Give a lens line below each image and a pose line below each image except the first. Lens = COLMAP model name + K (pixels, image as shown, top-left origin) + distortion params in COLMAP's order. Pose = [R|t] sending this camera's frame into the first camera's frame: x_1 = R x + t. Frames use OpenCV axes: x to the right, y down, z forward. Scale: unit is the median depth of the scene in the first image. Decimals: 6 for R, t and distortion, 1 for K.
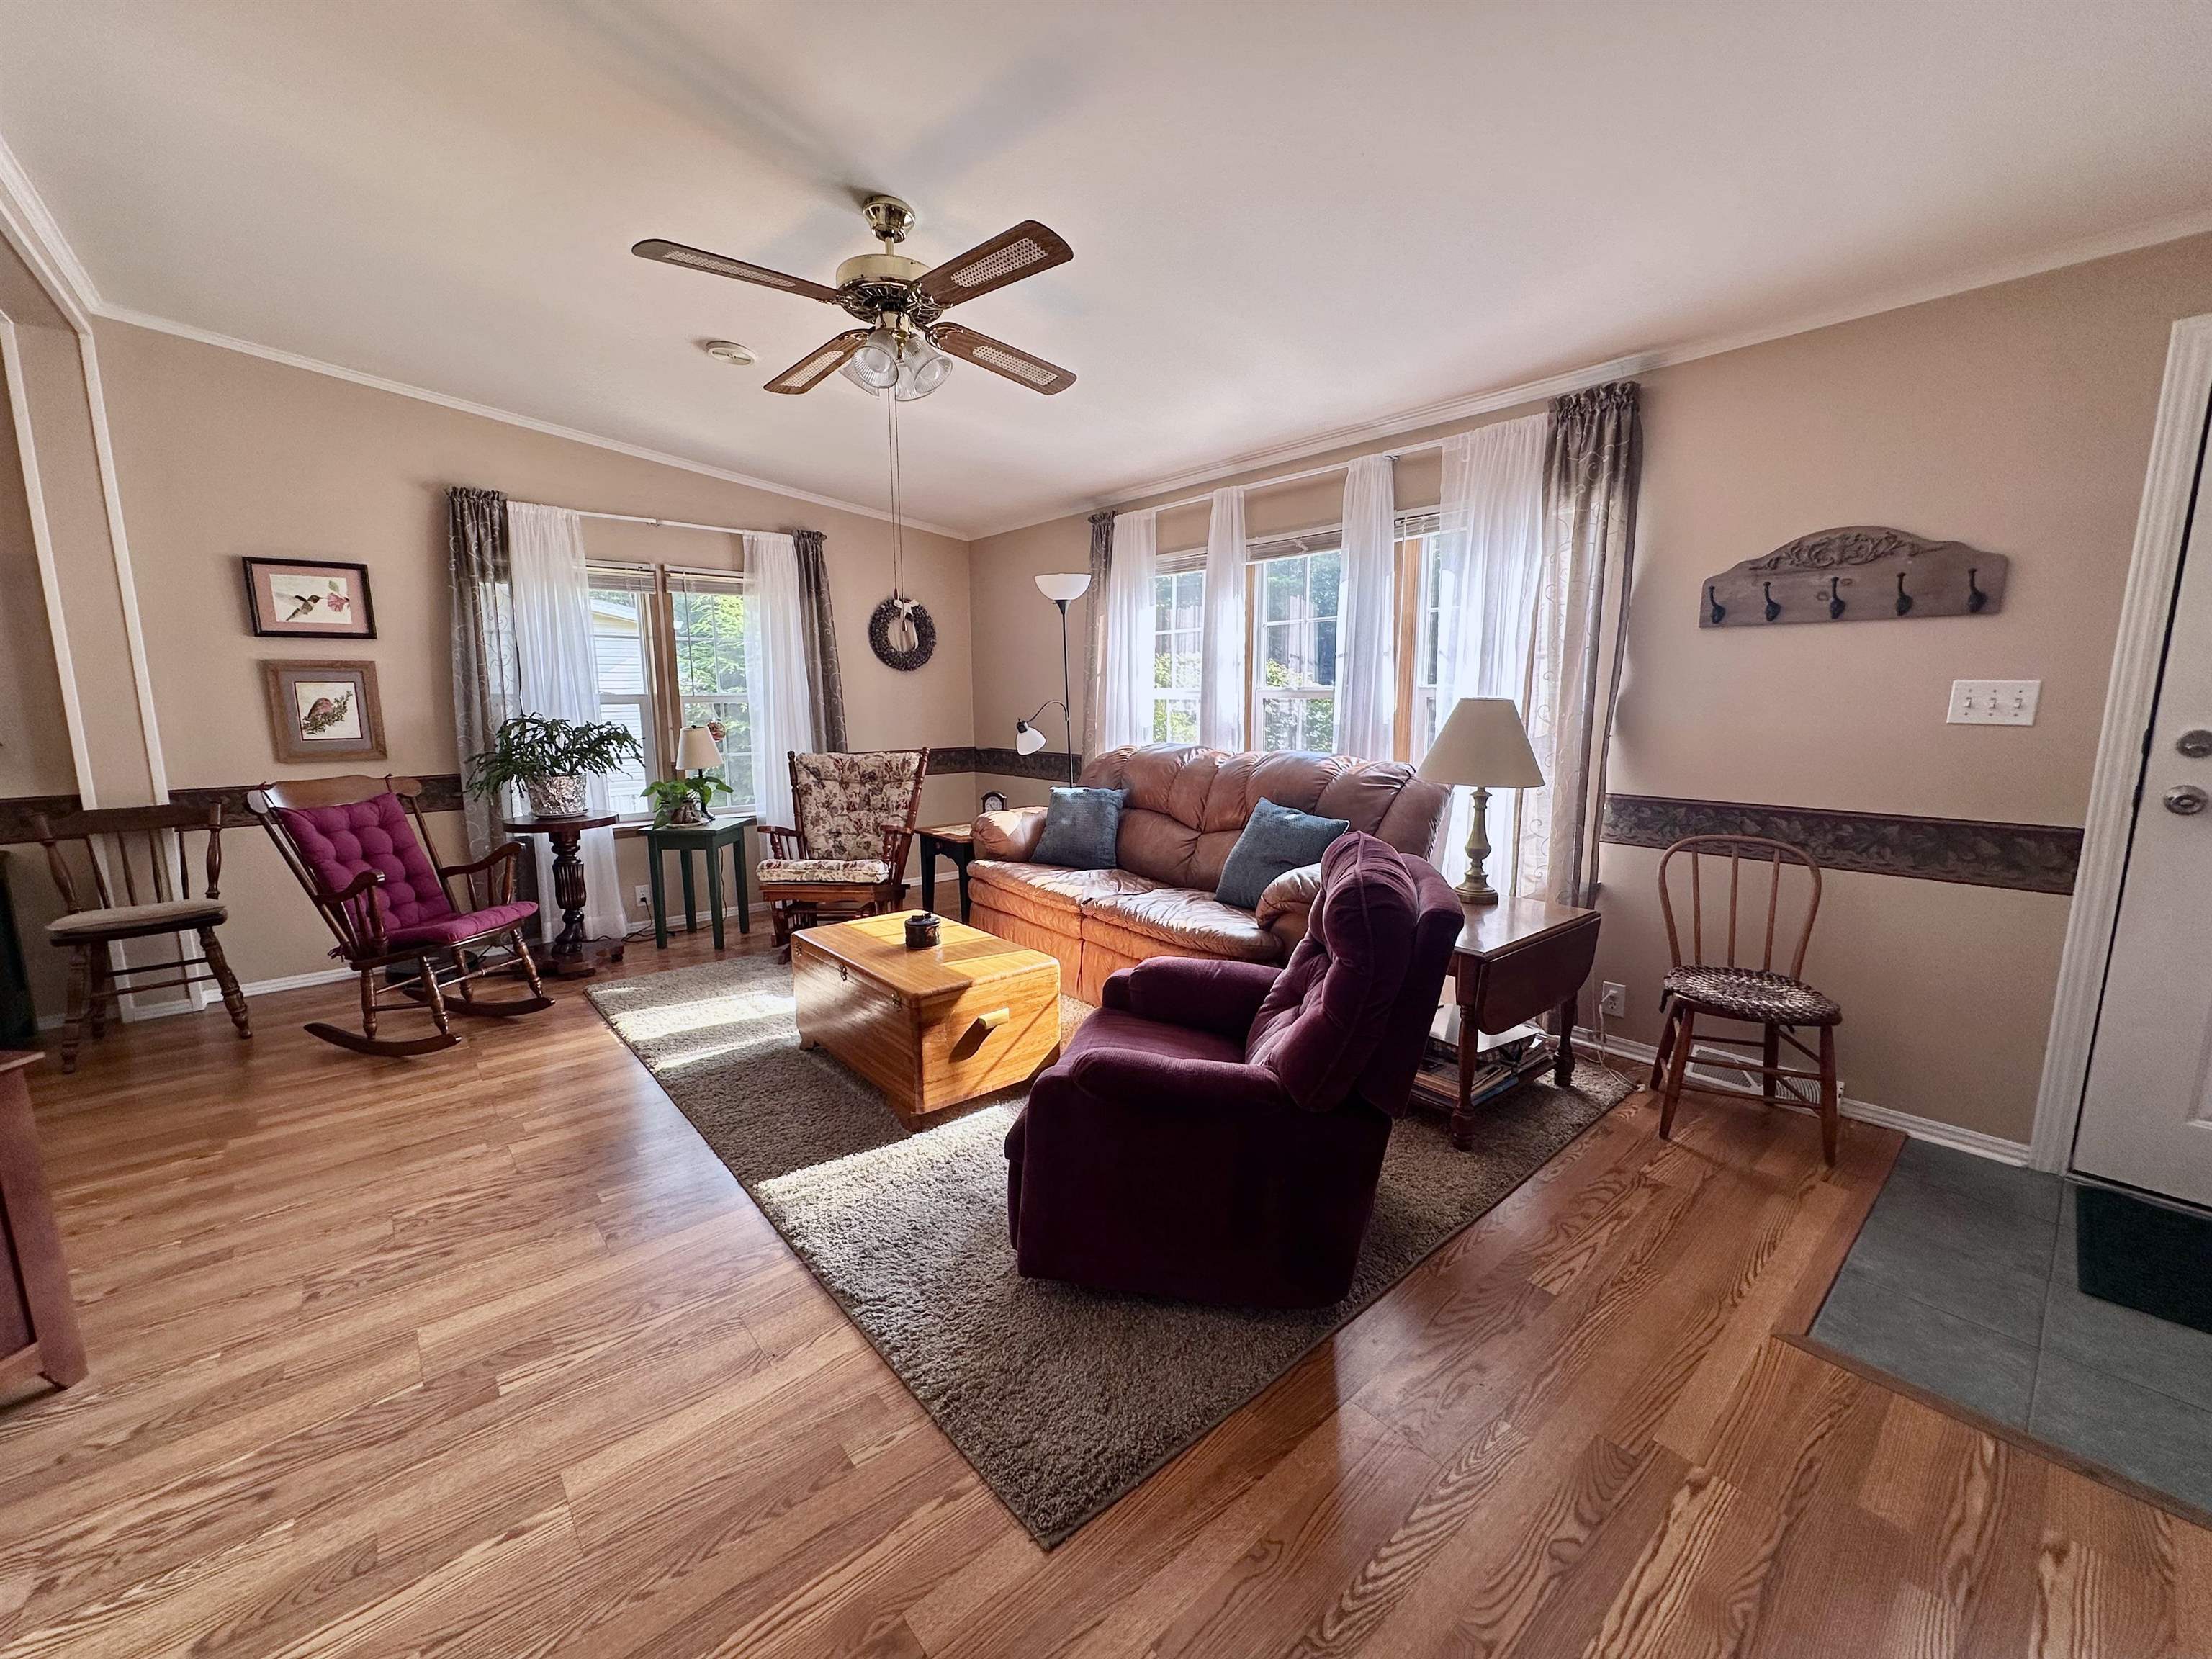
lens RADIAL K [[872.6, 0, 1095.1], [0, 872.6, 829.6], [0, 0, 1]] dist [-0.001492, -0.000235]
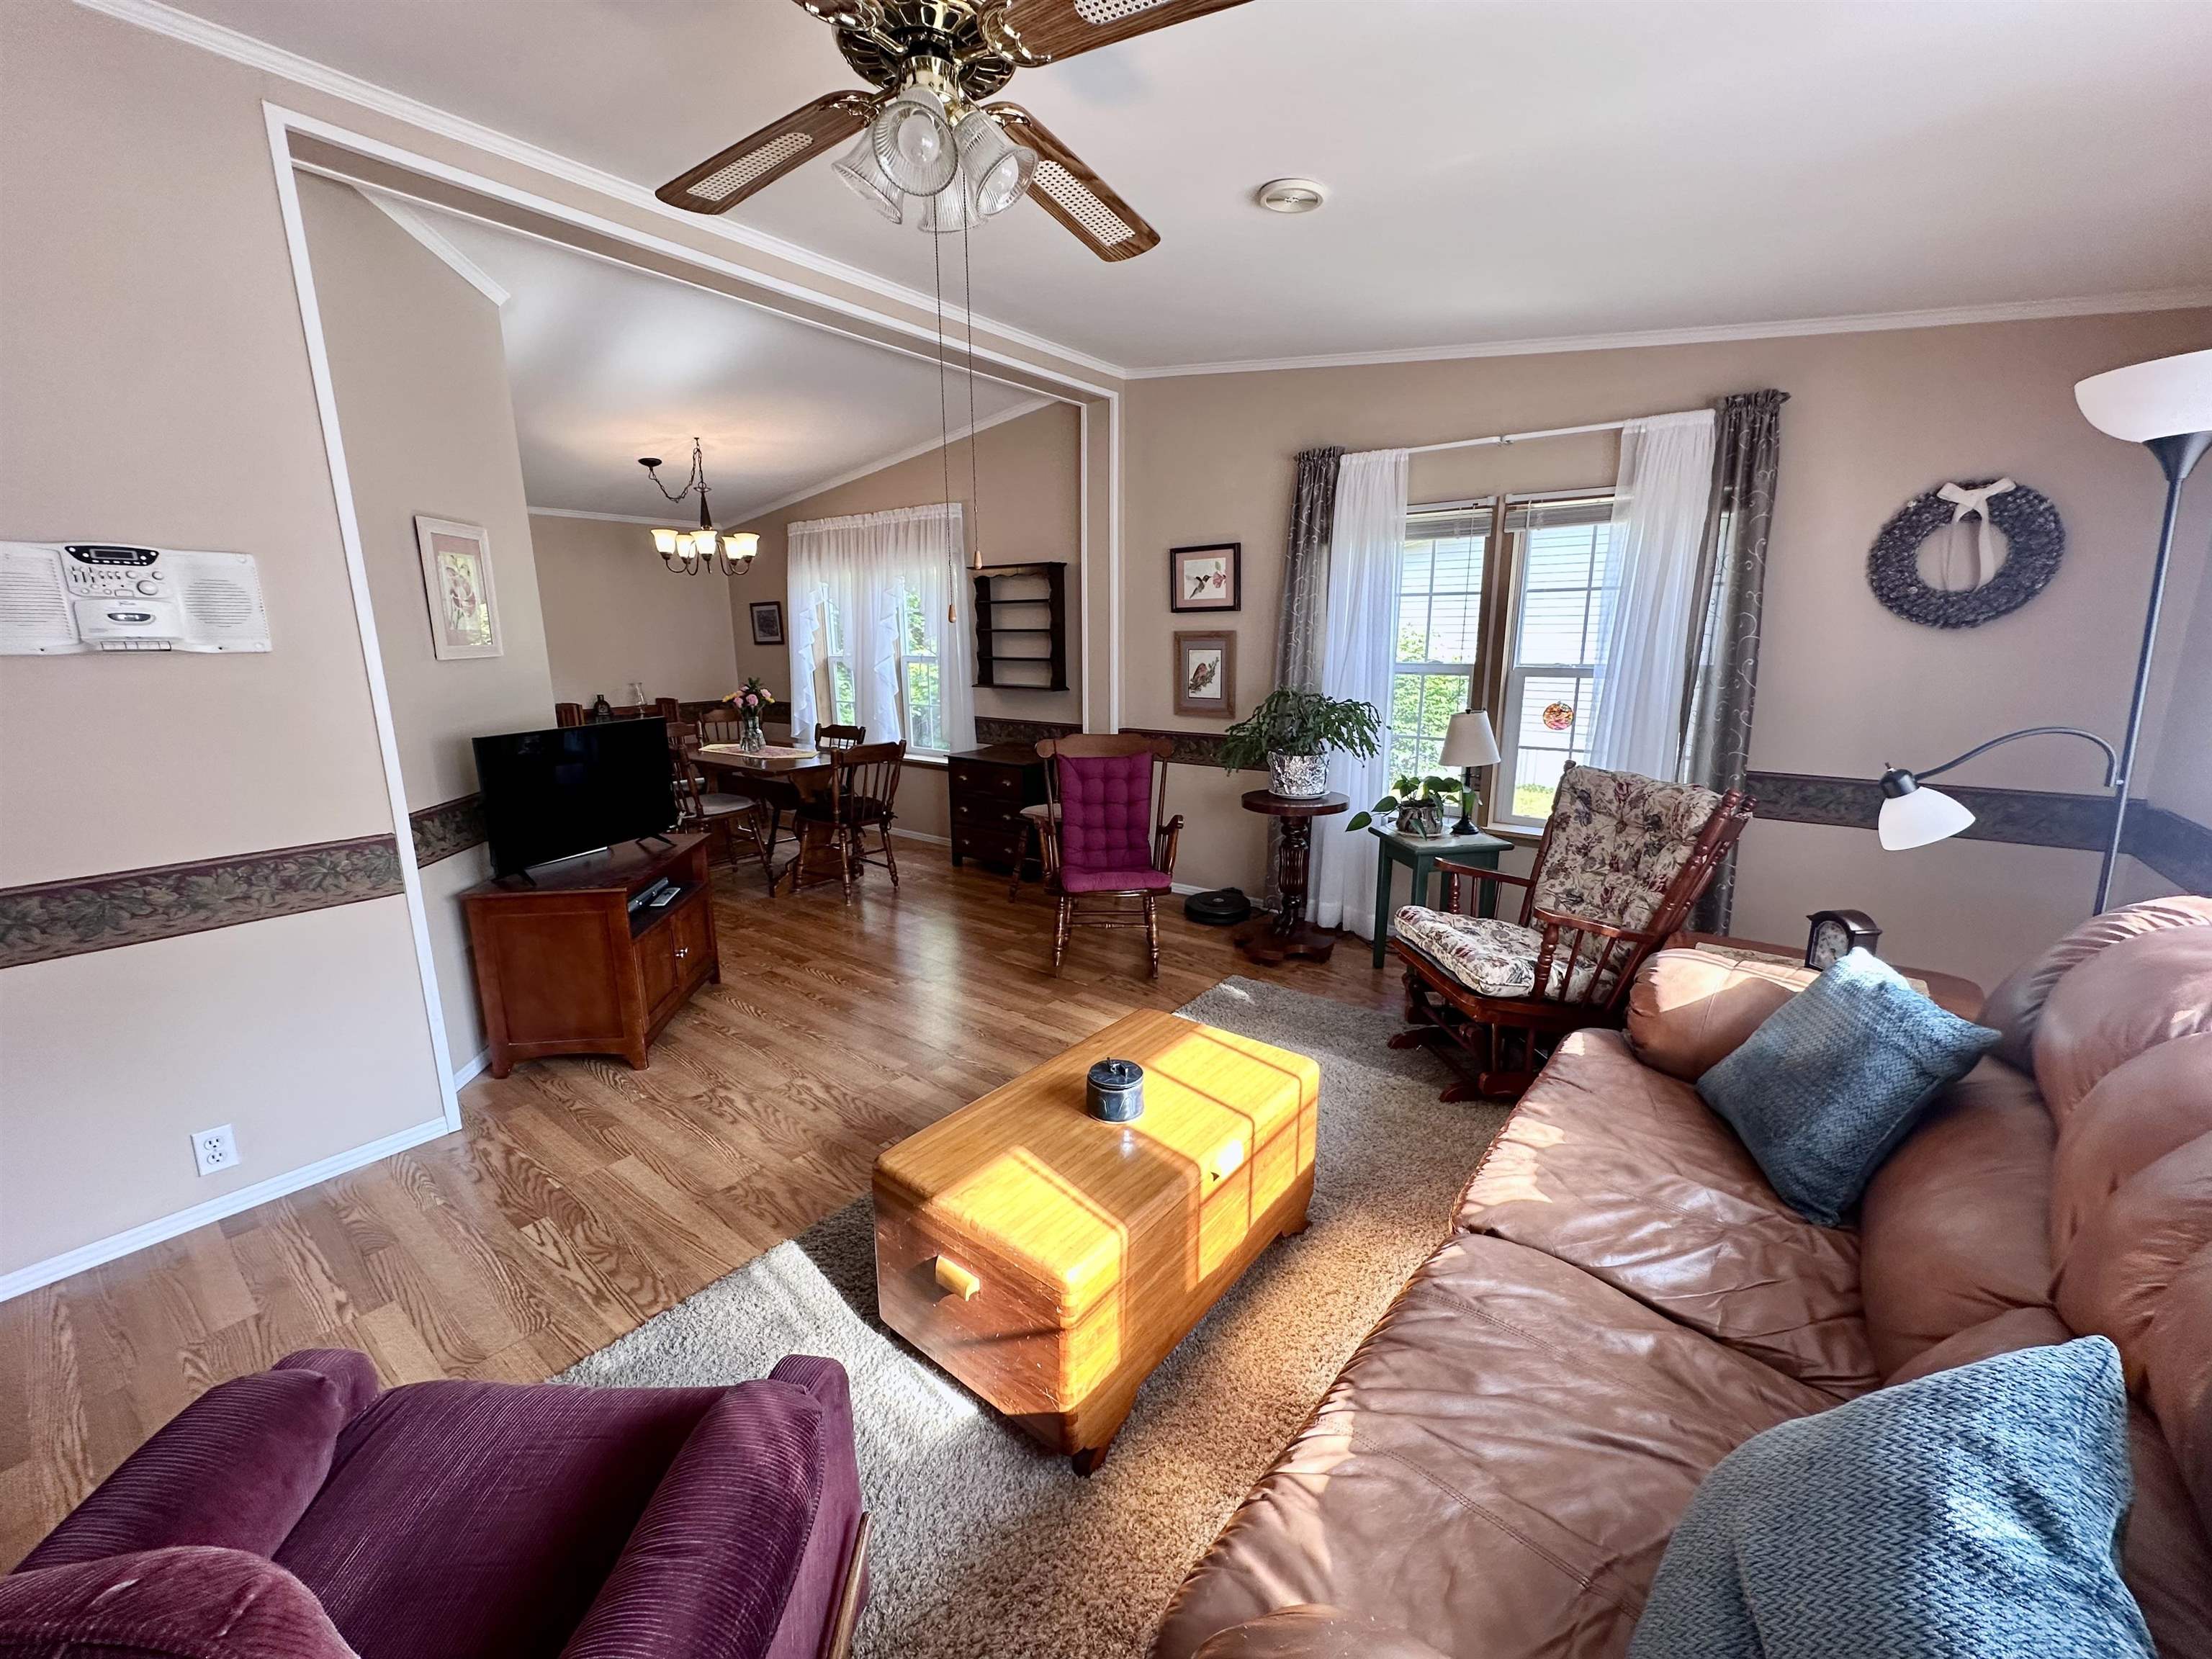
lens RADIAL K [[872.6, 0, 1102.4], [0, 872.6, 831.6], [0, 0, 1]] dist [-0.001492, -0.000235]
pose [[0.213943, 0.219103, -0.951957, 0.273626], [-0.146032, 0.970744, 0.190608, -0.139158], [0.965869, 0.098237, 0.239680, 0.627050]]
